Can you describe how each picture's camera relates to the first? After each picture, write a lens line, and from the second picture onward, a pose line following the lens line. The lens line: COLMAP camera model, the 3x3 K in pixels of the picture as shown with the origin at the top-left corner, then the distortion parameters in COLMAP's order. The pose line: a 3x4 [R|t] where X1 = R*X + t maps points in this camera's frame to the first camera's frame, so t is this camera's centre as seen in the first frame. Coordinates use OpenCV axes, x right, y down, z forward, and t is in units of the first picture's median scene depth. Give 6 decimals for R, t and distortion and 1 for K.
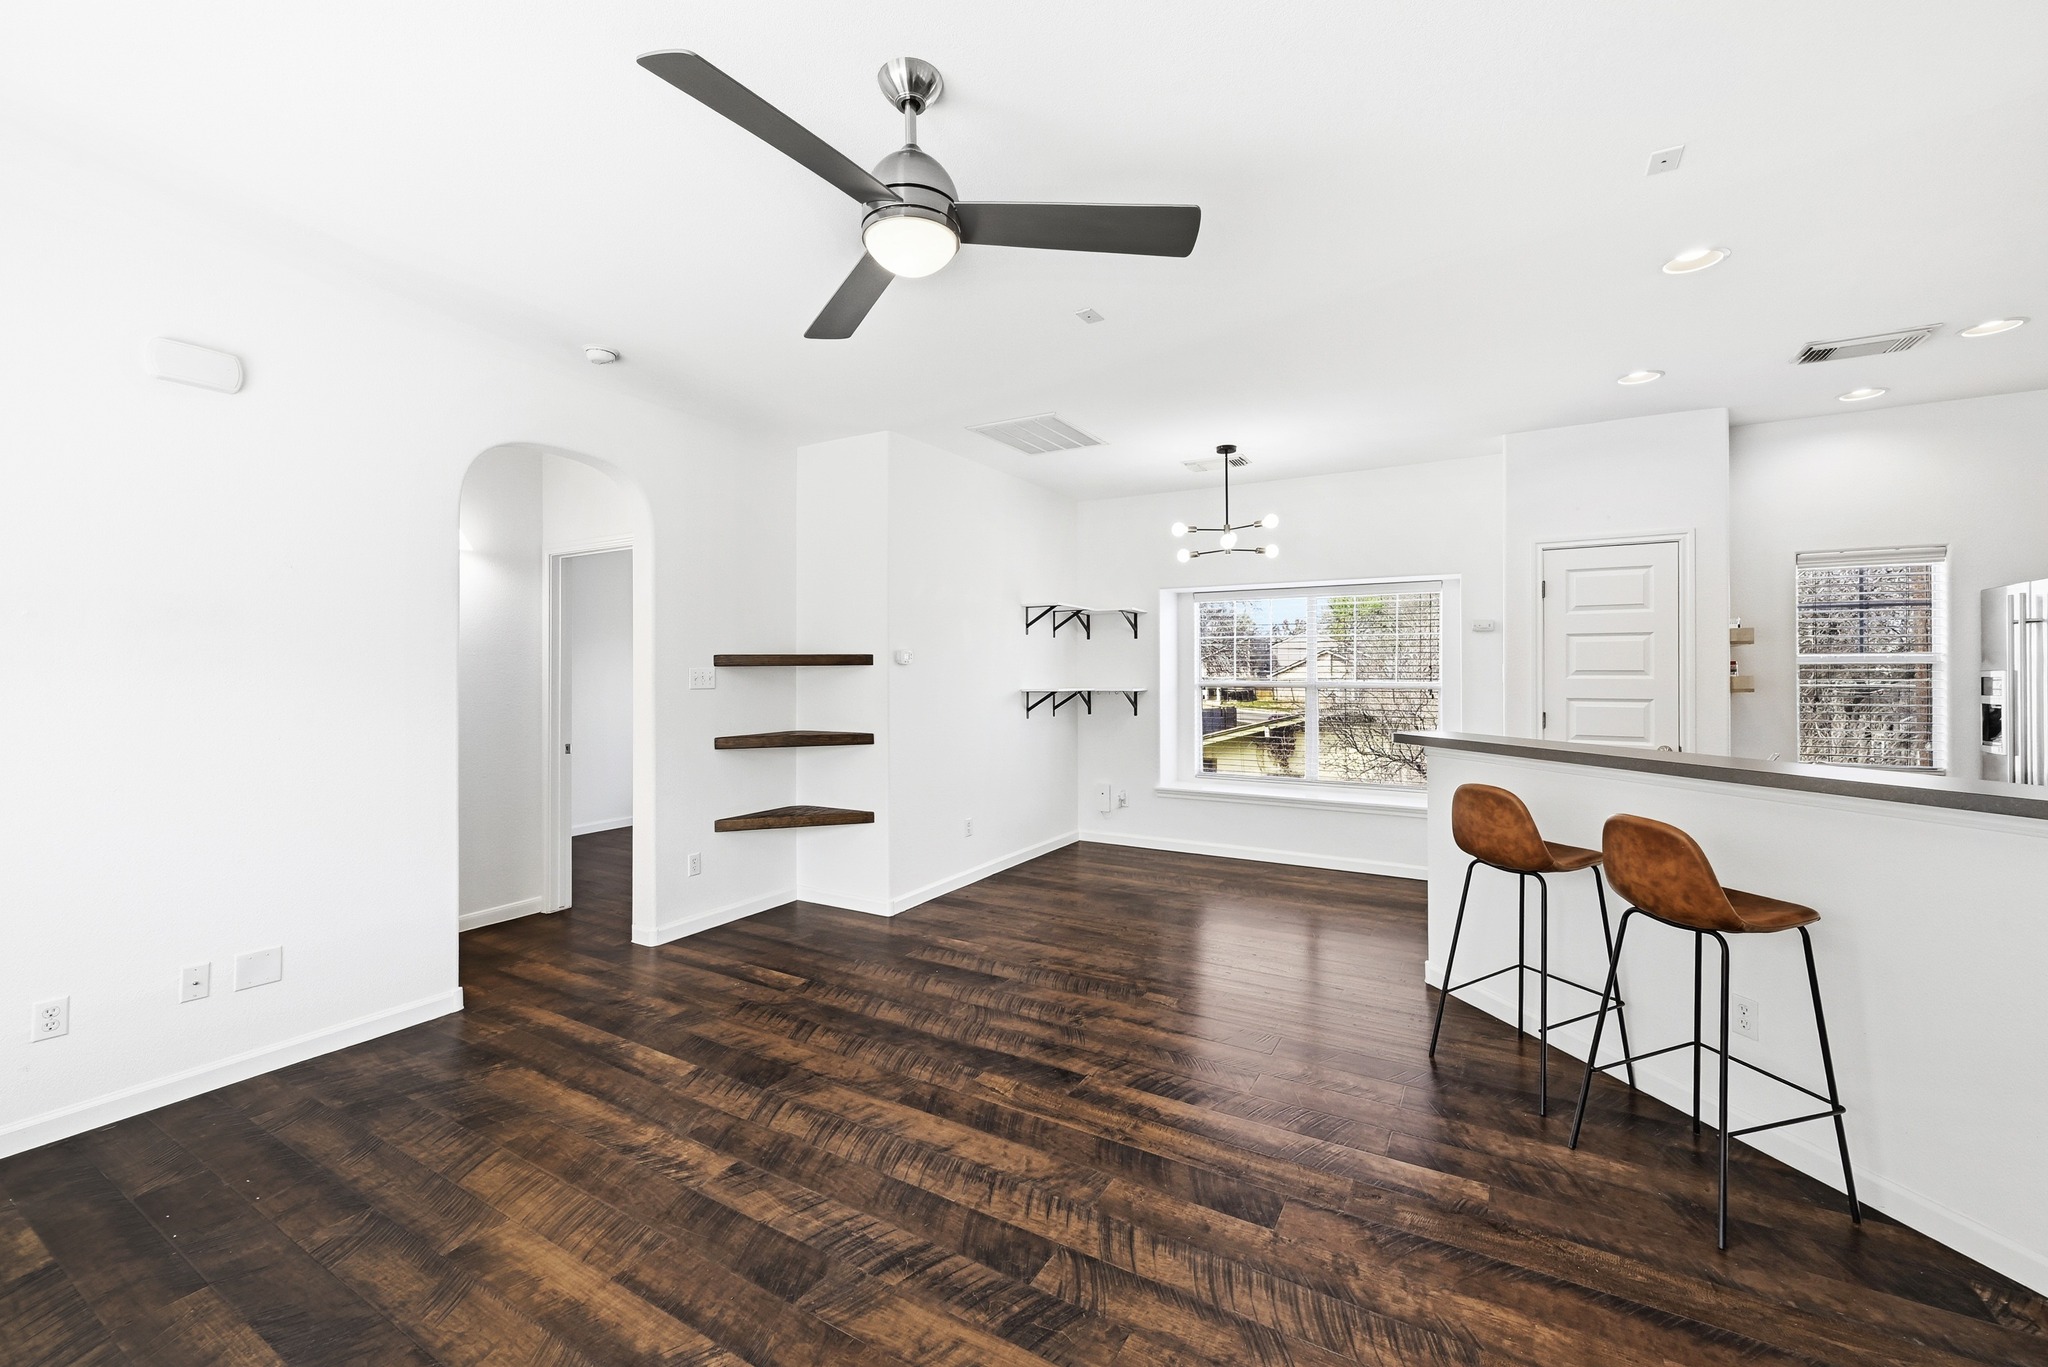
lens RADIAL K [[816.1, 0, 1018.9], [0, 816.1, 680.0], [0, 0, 1]] dist [0.001923, 0.000050]
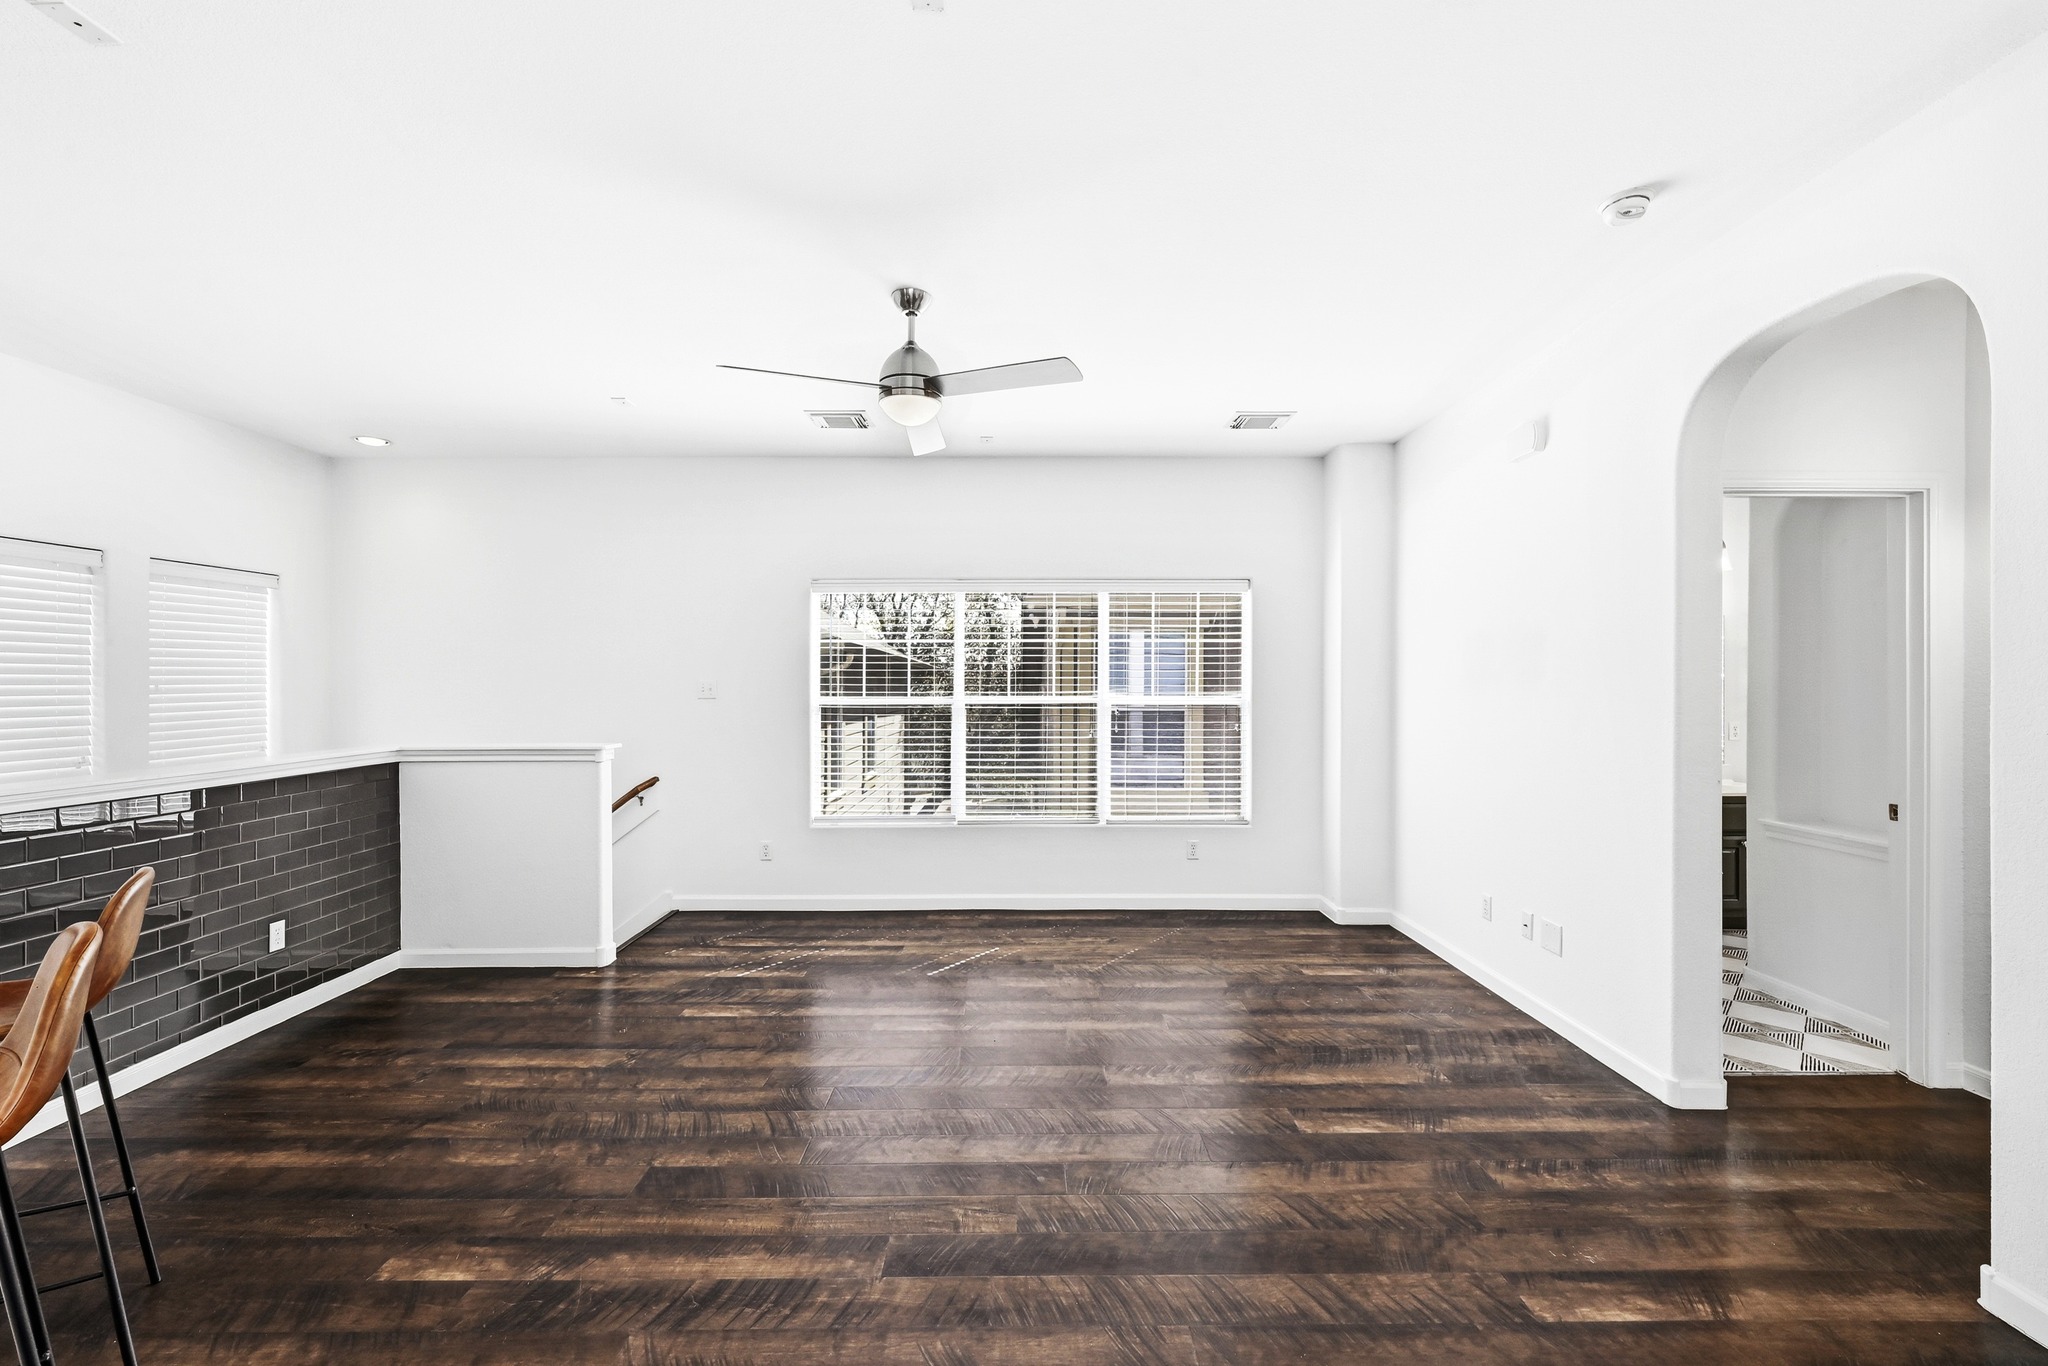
lens RADIAL K [[856.0, 0, 1035.8], [0, 856.0, 682.3], [0, 0, 1]] dist [0.002286, -0.005552]
pose [[-0.850853, 0.001783, -0.525400, 0.252755], [-0.003162, 0.999959, 0.008514, -0.015484], [0.525394, 0.008906, -0.850813, 1.212254]]
